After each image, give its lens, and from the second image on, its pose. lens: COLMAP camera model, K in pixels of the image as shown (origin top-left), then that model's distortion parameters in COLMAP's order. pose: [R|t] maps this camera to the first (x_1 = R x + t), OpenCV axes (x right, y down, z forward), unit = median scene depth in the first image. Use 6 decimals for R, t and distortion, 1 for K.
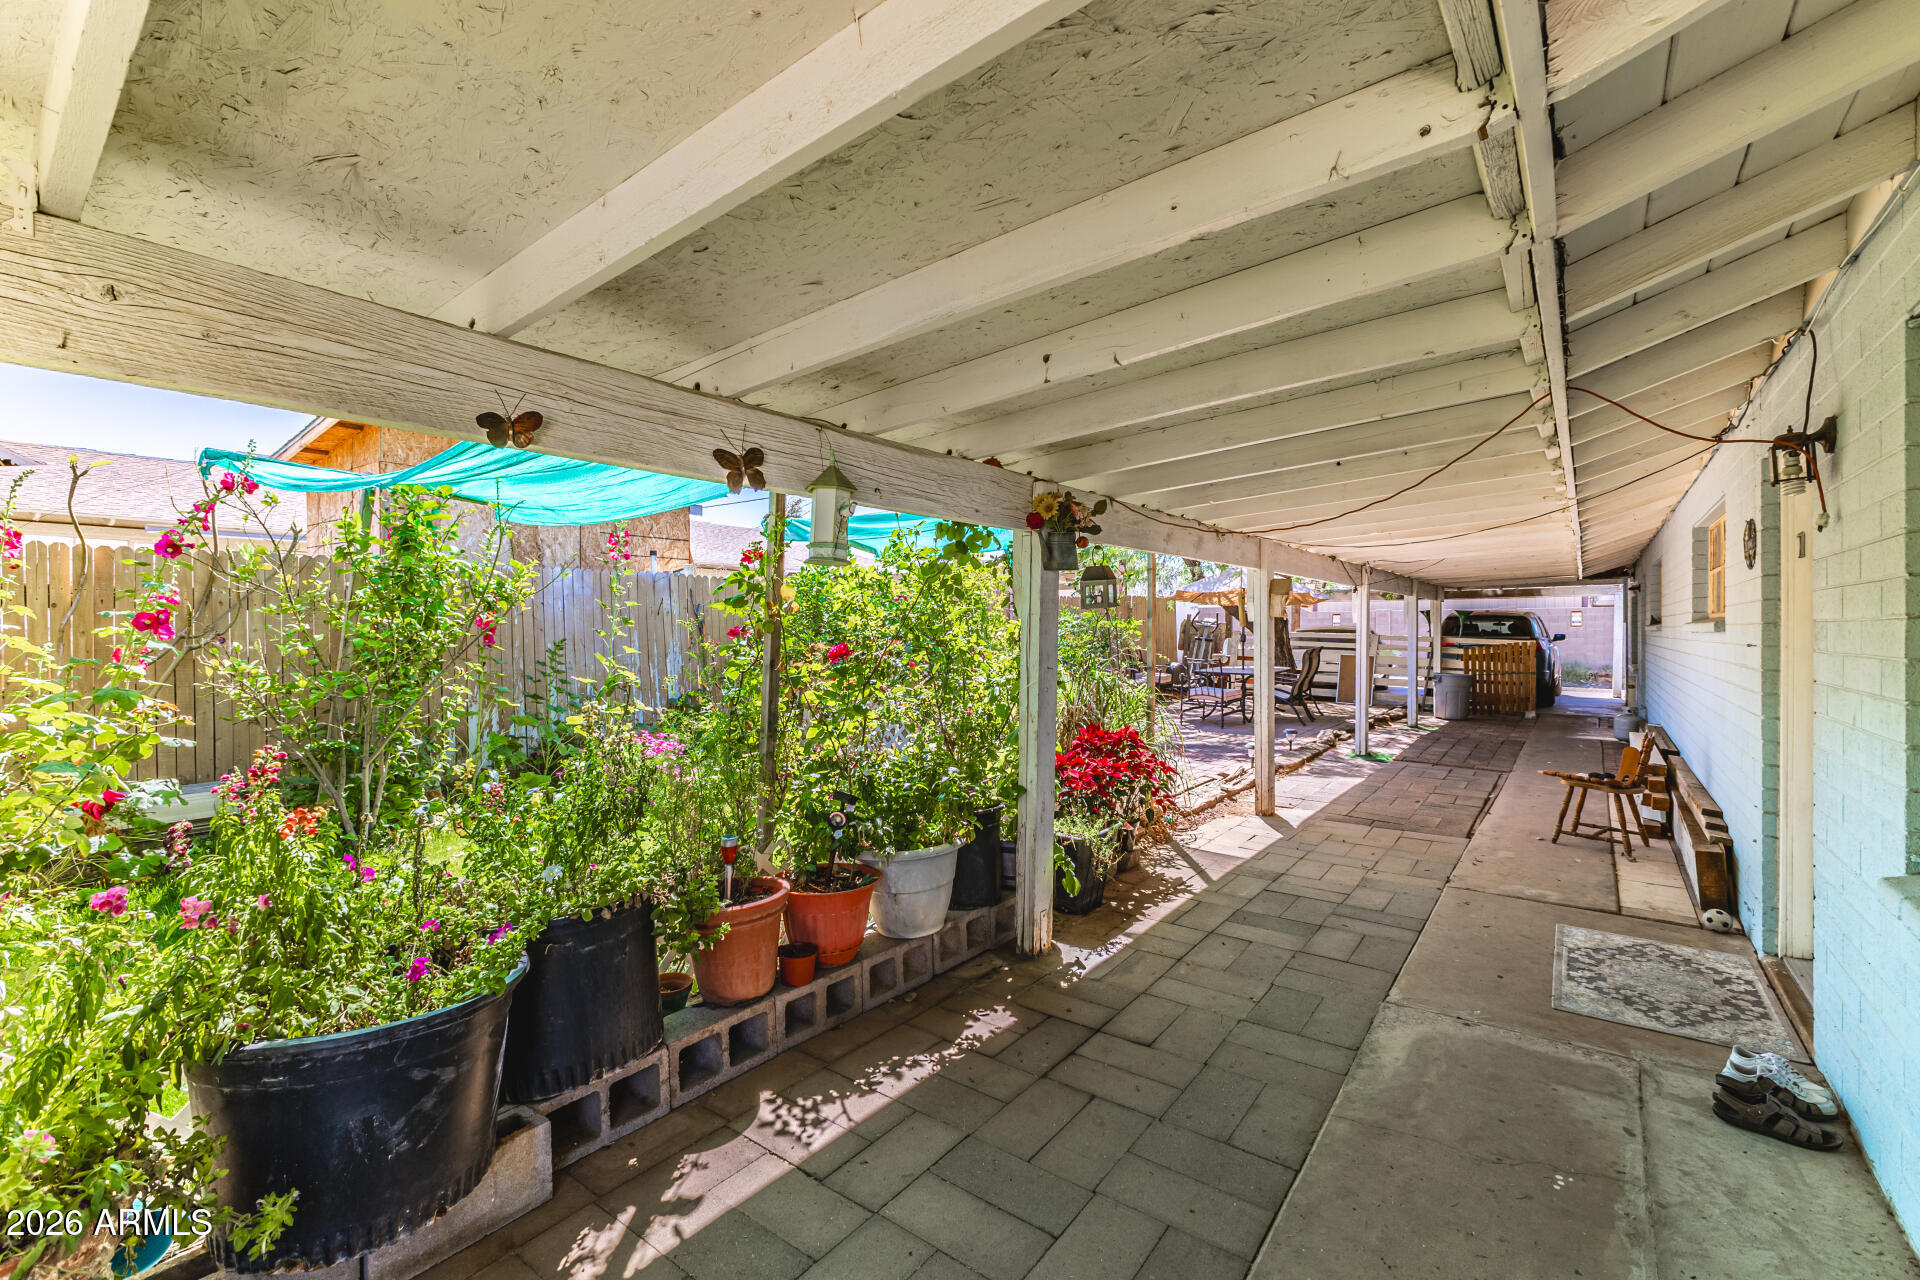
lens RADIAL K [[838.5, 0, 958.9], [0, 838.5, 639.1], [0, 0, 1]] dist [0.013058, -0.003720]
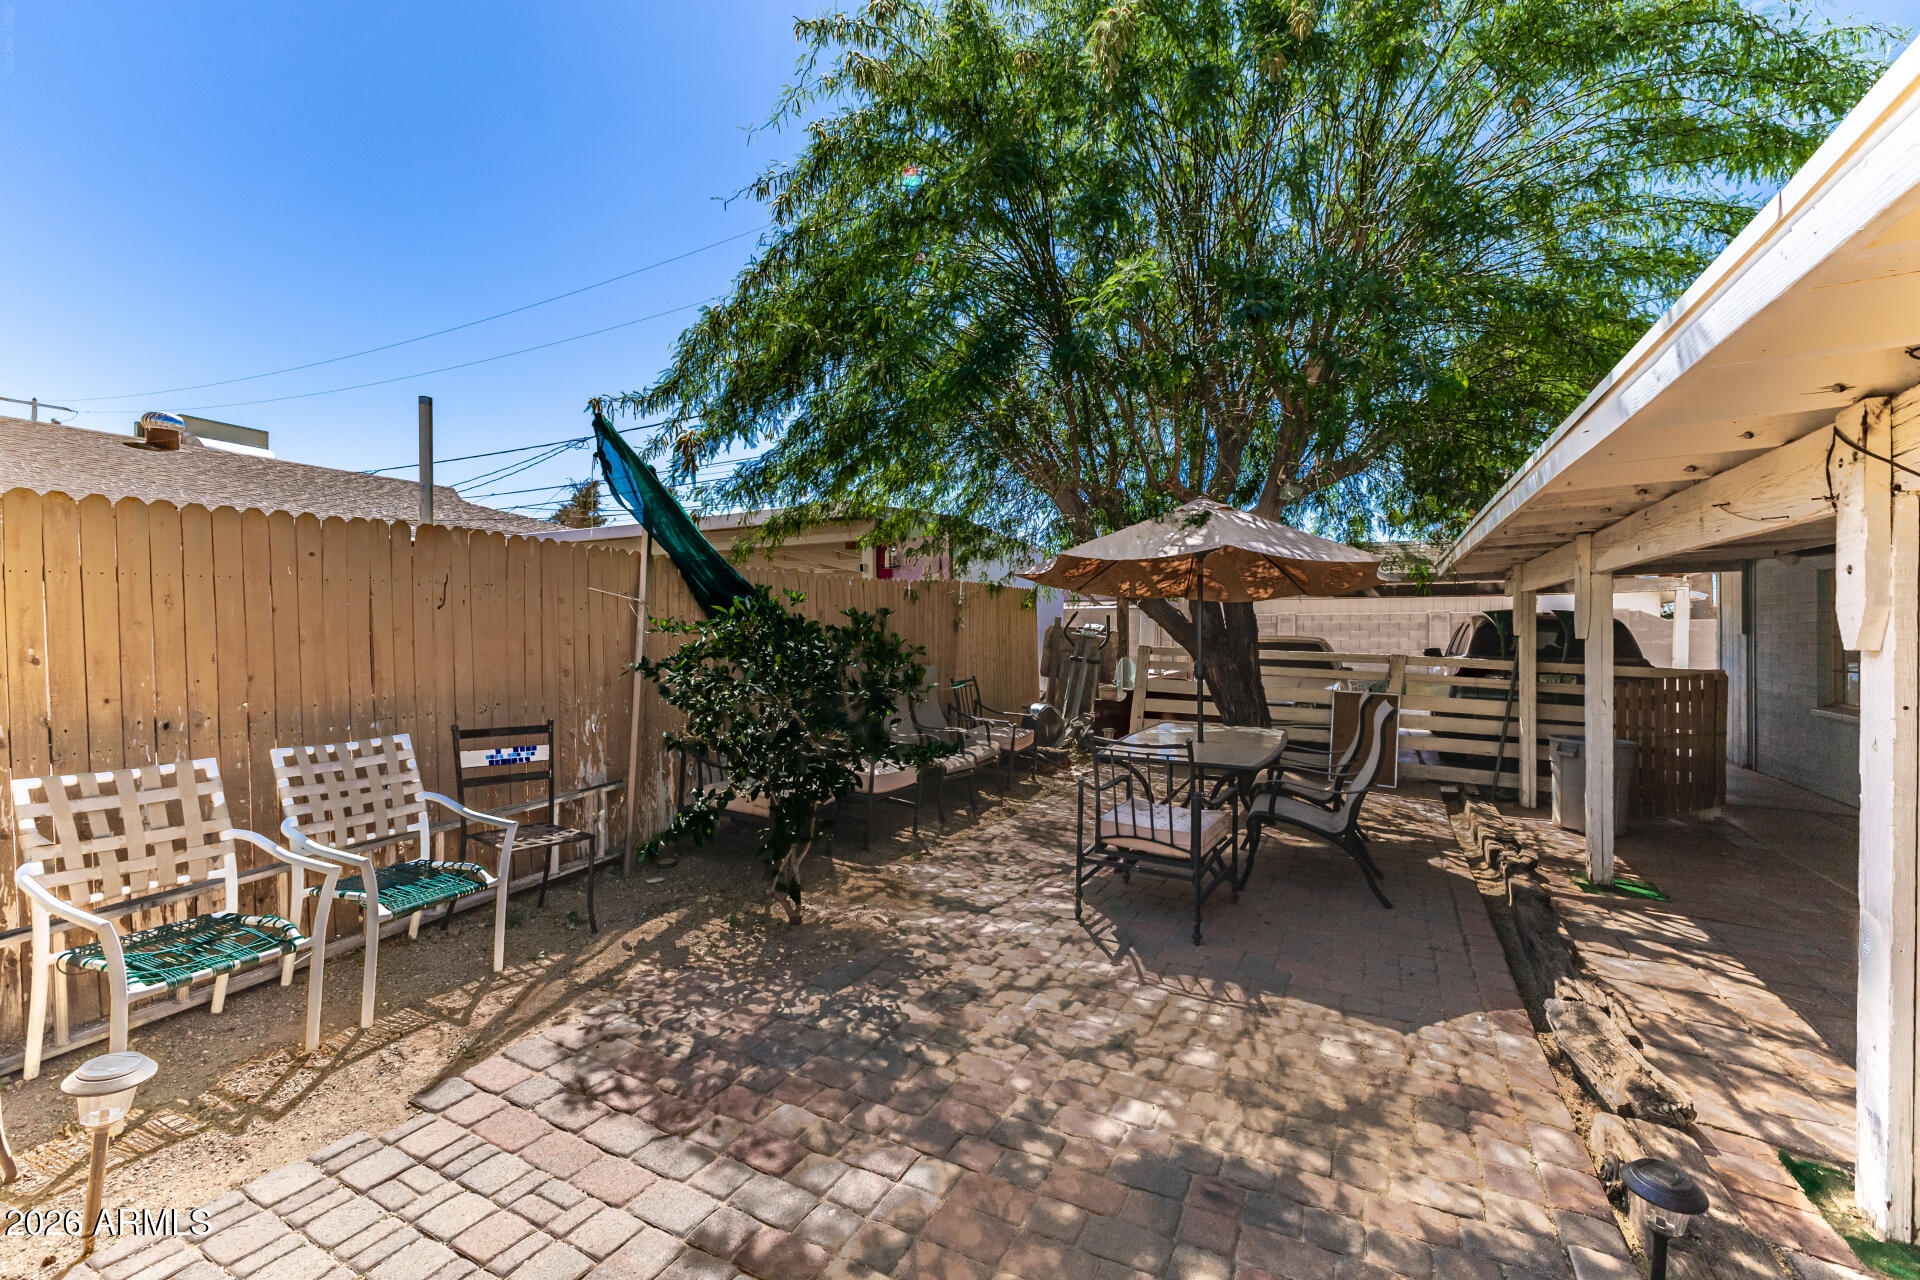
lens RADIAL K [[838.5, 0, 961.2], [0, 838.5, 645.1], [0, 0, 1]] dist [0.013058, -0.003720]
pose [[0.981405, 0.008209, 0.191773, 0.100689], [-0.010006, 0.999915, 0.008405, -0.013506], [-0.191688, -0.010168, 0.981403, 0.458528]]
